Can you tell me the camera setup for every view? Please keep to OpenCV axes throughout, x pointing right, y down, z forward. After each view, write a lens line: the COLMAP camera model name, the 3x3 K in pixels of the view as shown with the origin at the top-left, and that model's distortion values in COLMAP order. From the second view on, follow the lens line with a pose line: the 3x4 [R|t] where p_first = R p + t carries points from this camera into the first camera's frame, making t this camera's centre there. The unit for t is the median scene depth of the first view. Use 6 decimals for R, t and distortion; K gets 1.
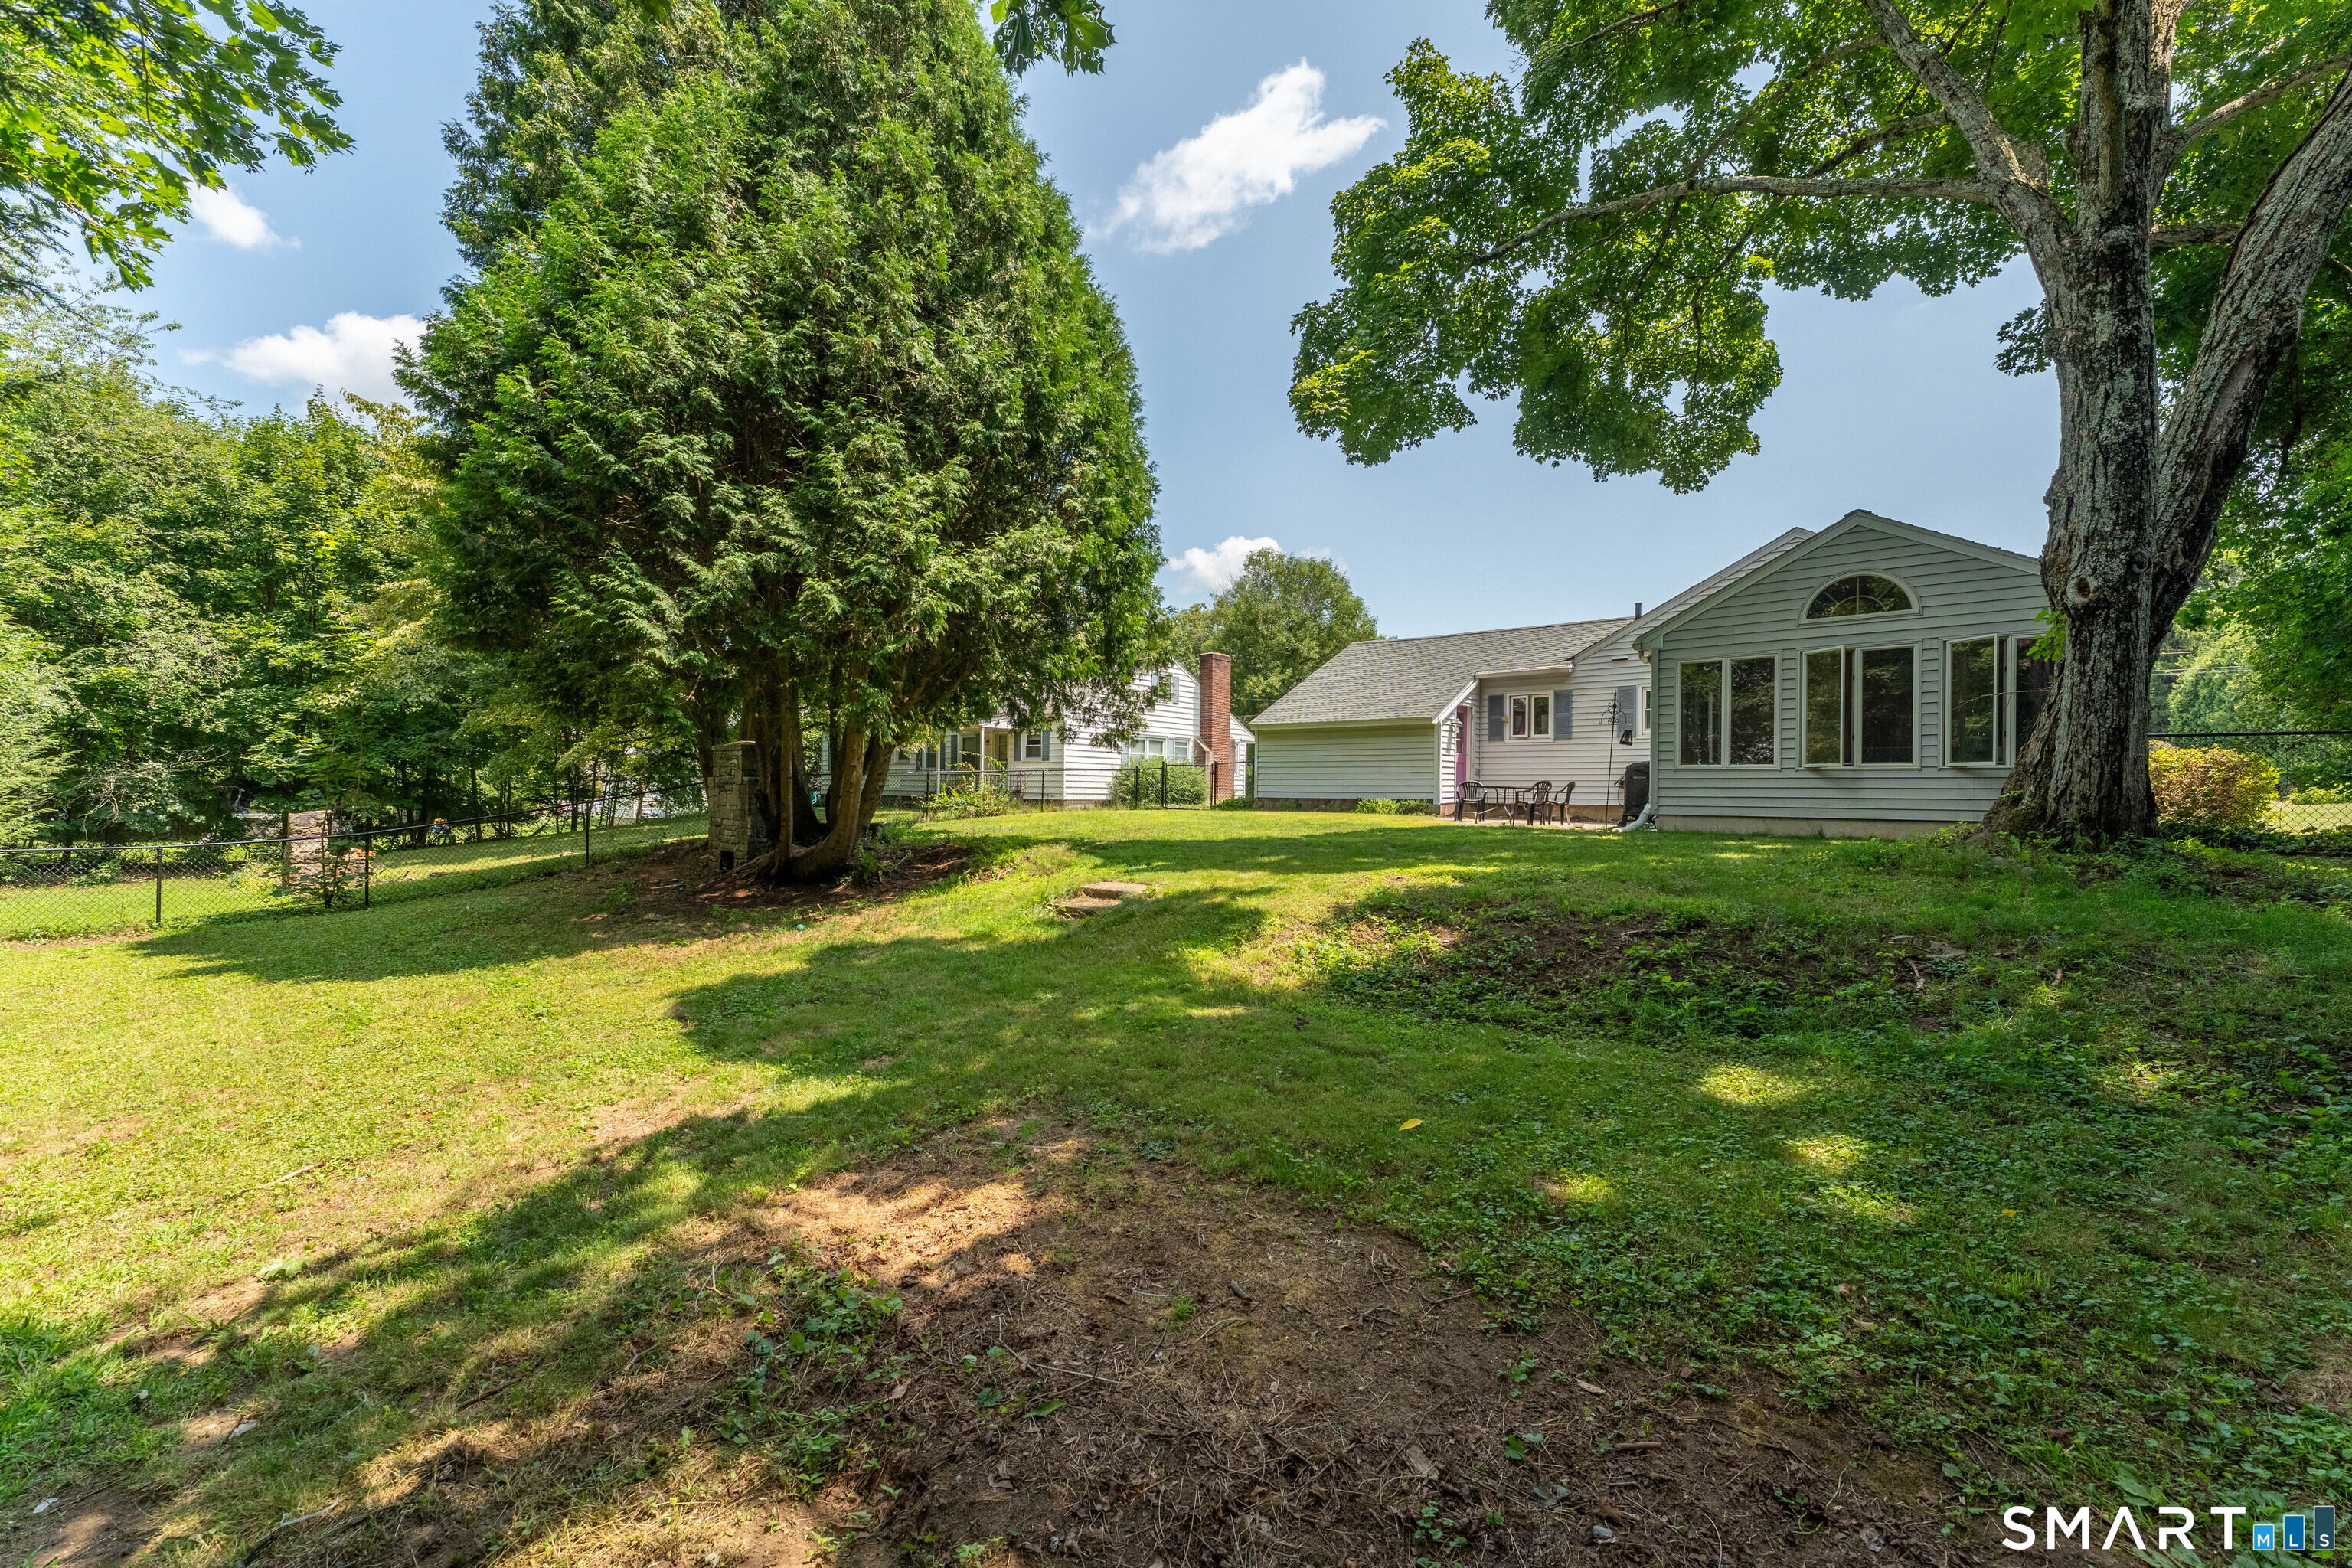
lens RADIAL K [[943.8, 0, 1175.0], [0, 943.8, 788.8], [0, 0, 1]] dist [-0.003688, -0.000571]
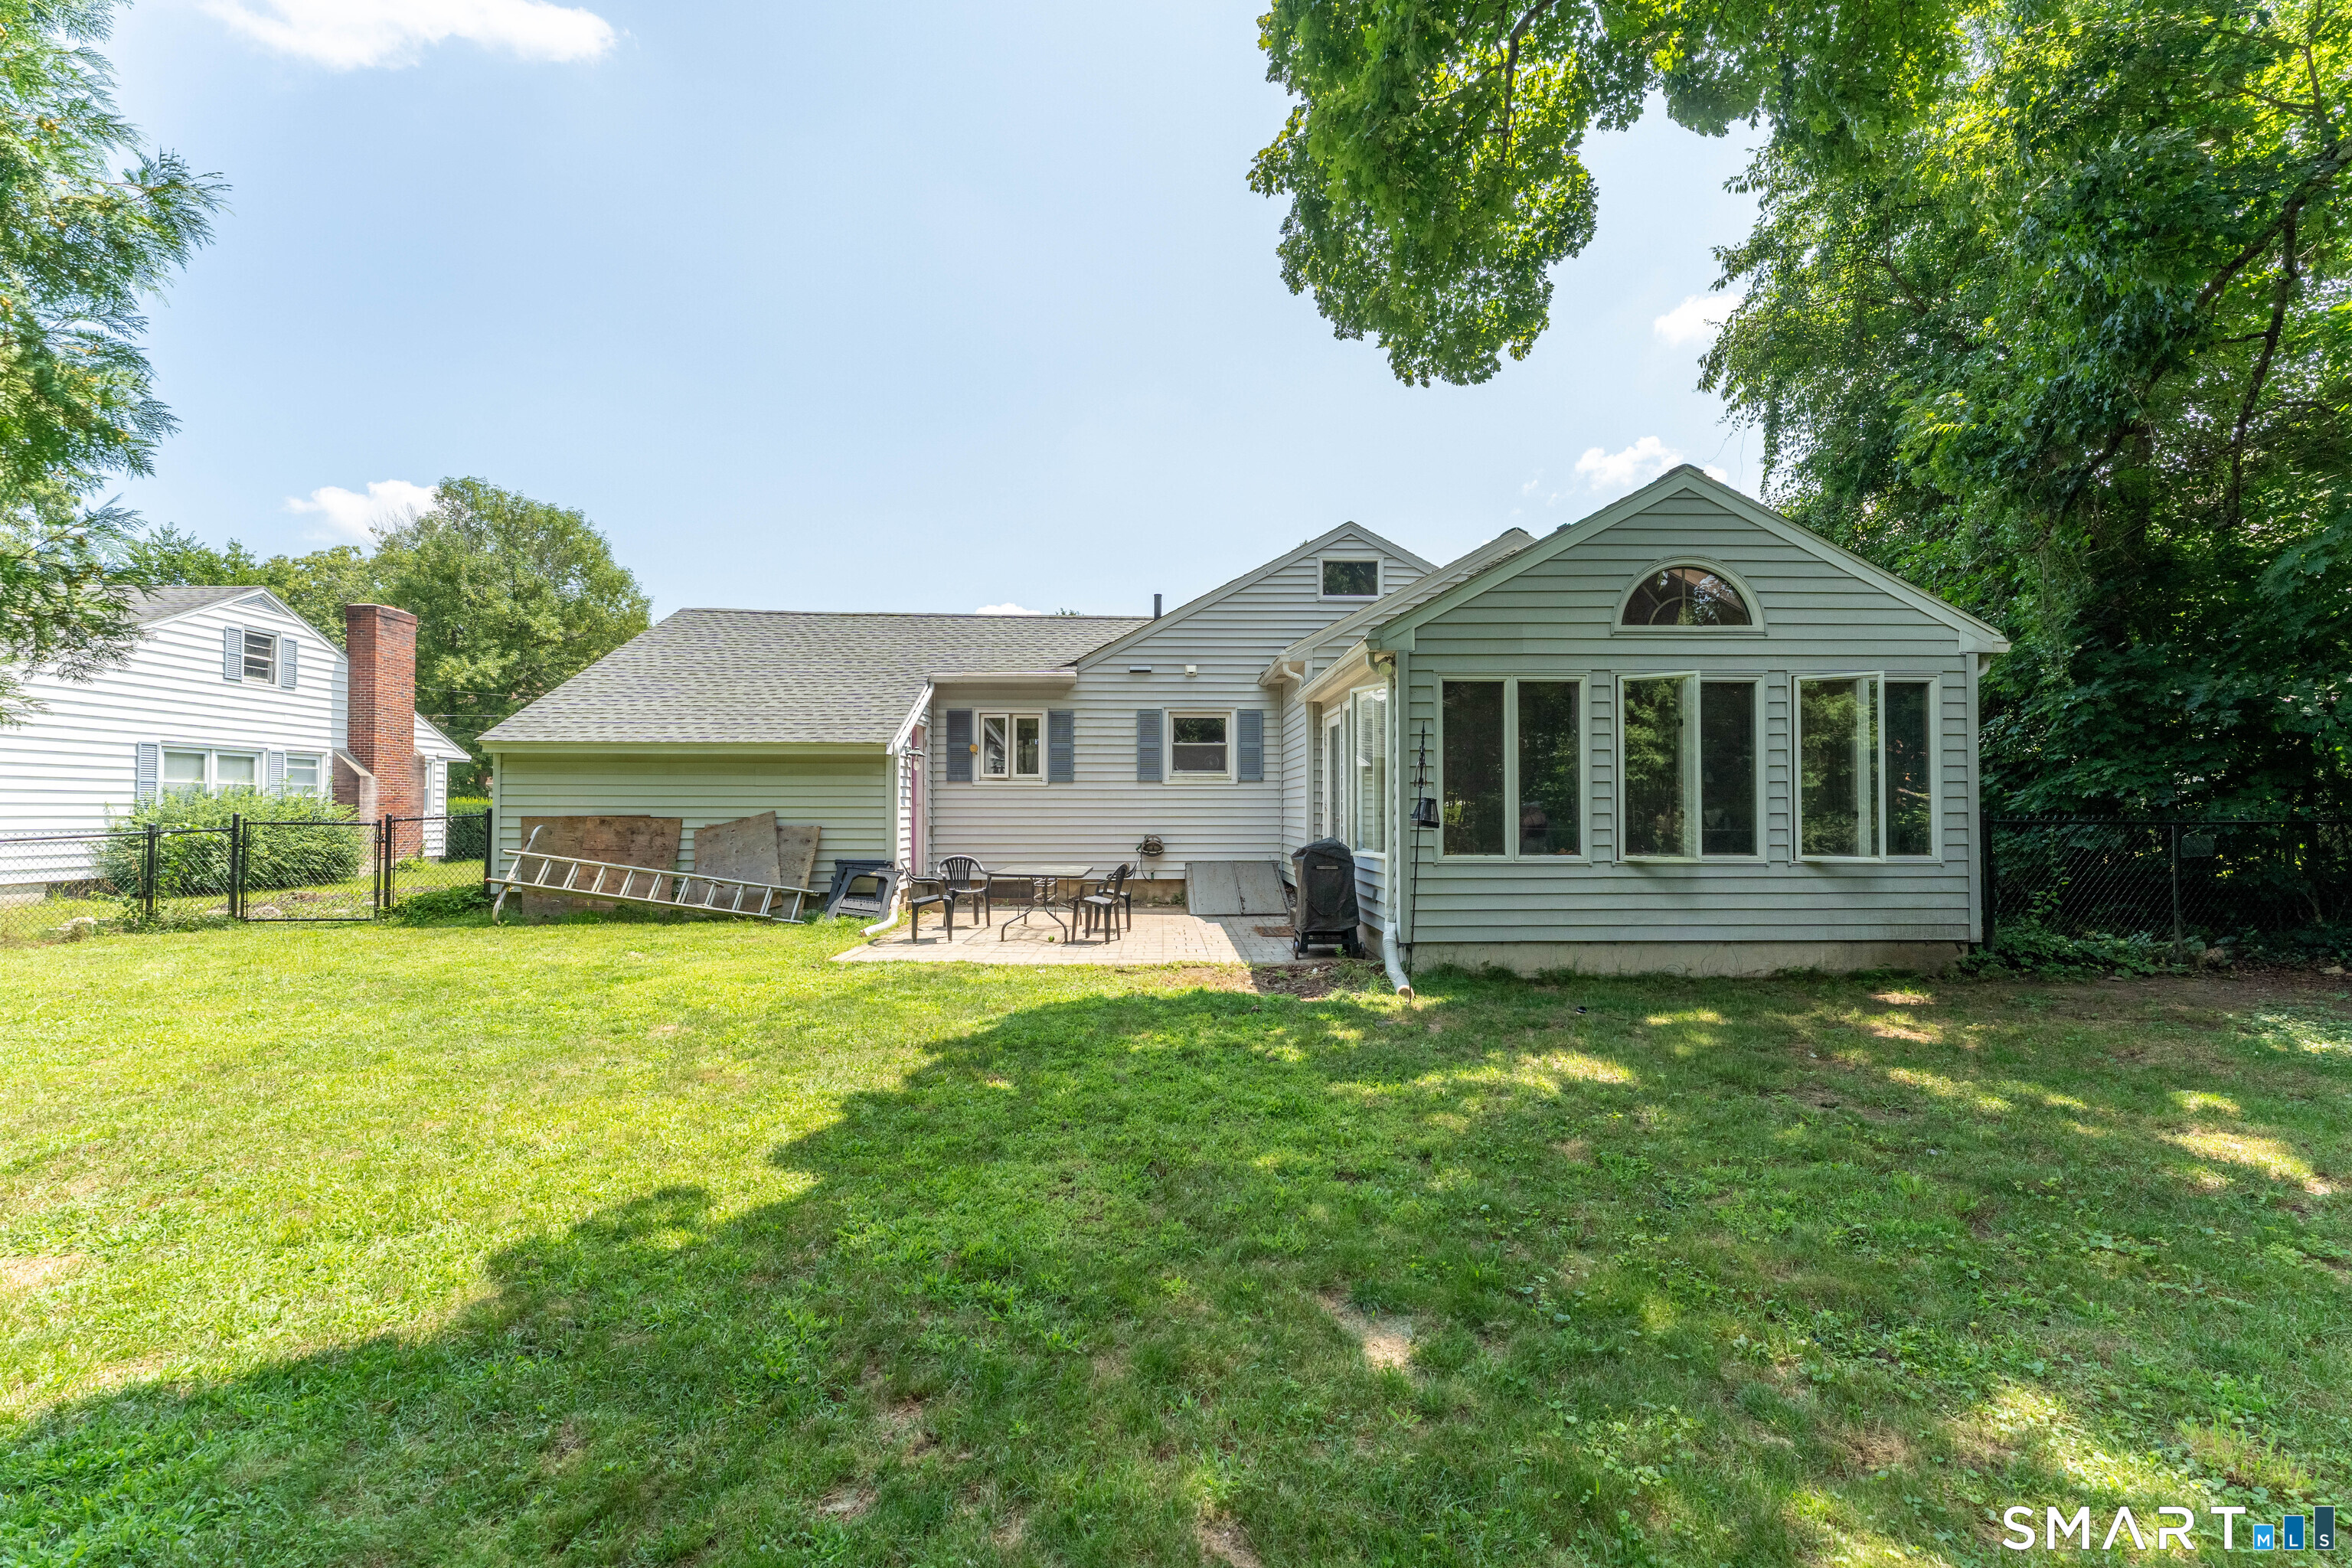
lens RADIAL K [[943.8, 0, 1179.9], [0, 943.8, 794.3], [0, 0, 1]] dist [-0.003688, -0.000571]
pose [[0.732486, -0.001210, 0.680781, 0.009764], [0.006792, 0.999962, -0.005530, -0.025495], [-0.680748, 0.008674, 0.732466, 0.288710]]
